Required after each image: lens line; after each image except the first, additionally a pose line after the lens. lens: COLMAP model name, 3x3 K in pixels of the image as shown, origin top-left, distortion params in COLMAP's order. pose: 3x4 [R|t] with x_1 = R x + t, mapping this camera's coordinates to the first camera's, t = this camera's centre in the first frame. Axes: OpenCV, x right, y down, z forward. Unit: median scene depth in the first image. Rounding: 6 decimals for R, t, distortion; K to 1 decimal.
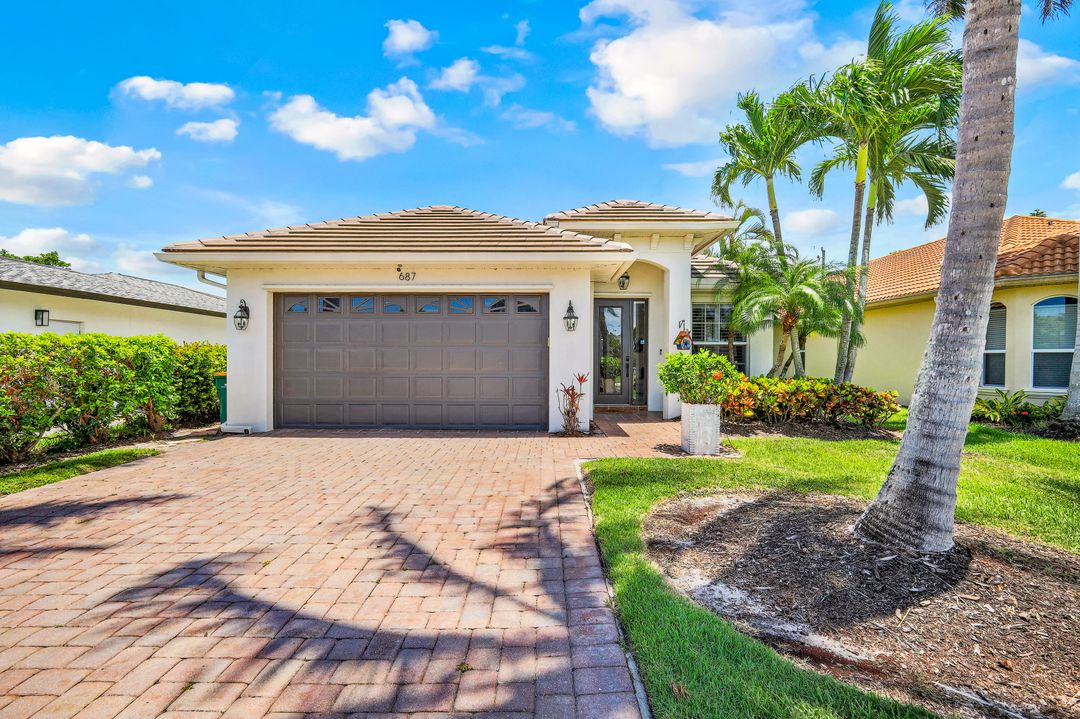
lens RADIAL K [[472.7, 0, 542.3], [0, 472.7, 360.6], [0, 0, 1]] dist [0.000434, 0.000323]
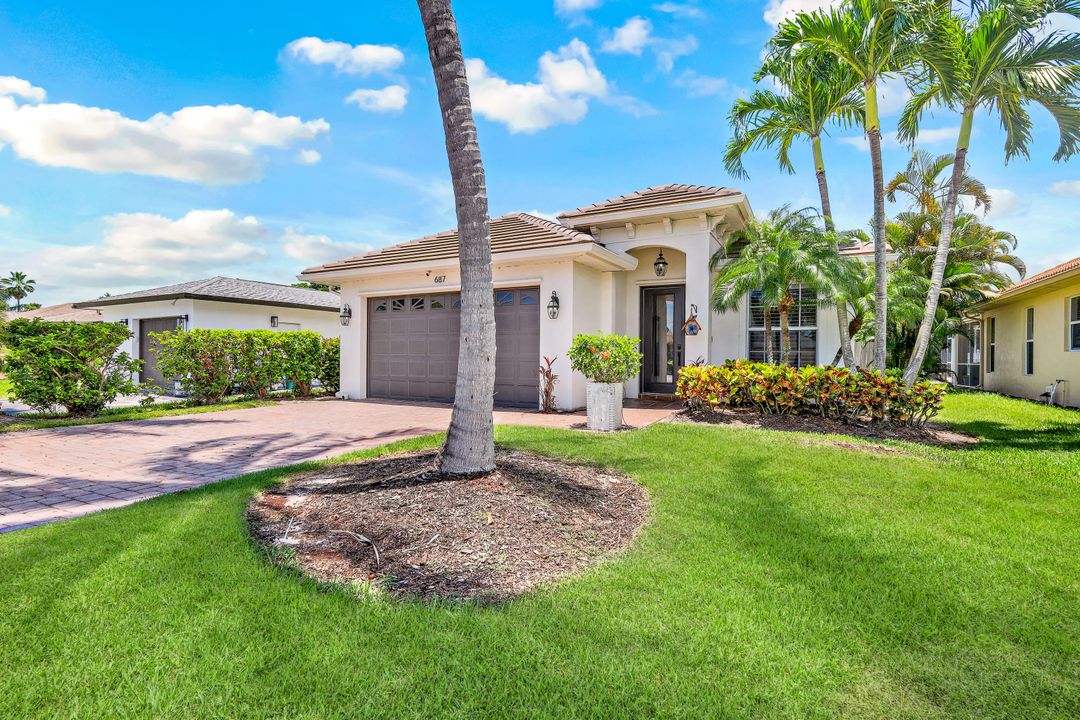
lens RADIAL K [[485.7, 0, 540.0], [0, 485.7, 360.0], [0, 0, 1]] dist [0.002740, 0.000390]
pose [[0.891341, 0.006001, -0.453294, 0.519267], [-0.002085, 0.999956, 0.009139, 0.022554], [0.453329, -0.007200, 0.891314, -0.025868]]
